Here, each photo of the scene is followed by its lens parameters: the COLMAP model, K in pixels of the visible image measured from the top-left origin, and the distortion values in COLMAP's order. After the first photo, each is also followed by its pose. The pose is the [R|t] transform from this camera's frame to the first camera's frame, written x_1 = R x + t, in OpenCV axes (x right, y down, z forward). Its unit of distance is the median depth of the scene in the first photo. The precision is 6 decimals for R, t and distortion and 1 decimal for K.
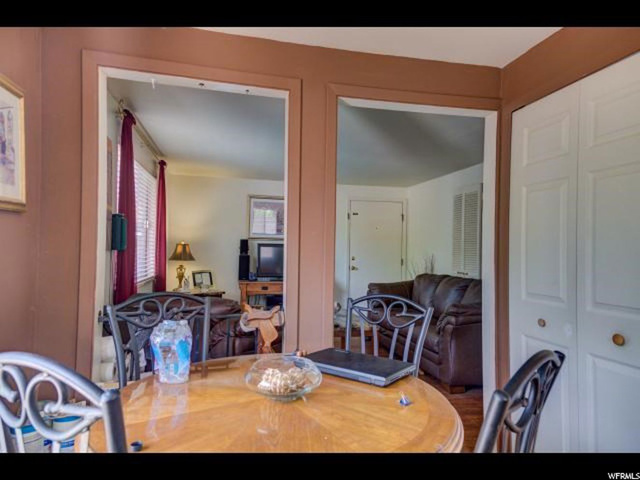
lens RADIAL K [[413.8, 0, 313.2], [0, 413.8, 235.8], [0, 0, 1]] dist [0.120928, -0.025838]
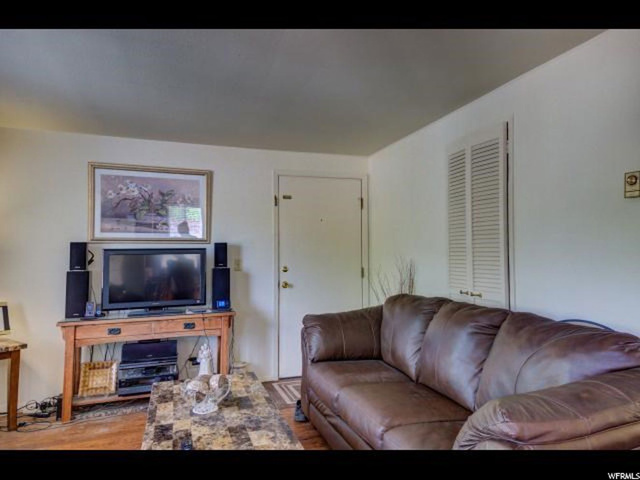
lens RADIAL K [[413.8, 0, 322.4], [0, 413.8, 237.8], [0, 0, 1]] dist [0.120928, -0.025838]
pose [[0.993727, -0.020148, 0.110006, 0.093254], [0.021265, 0.999733, -0.008990, 0.015503], [-0.109796, 0.011273, 0.993890, 0.418446]]
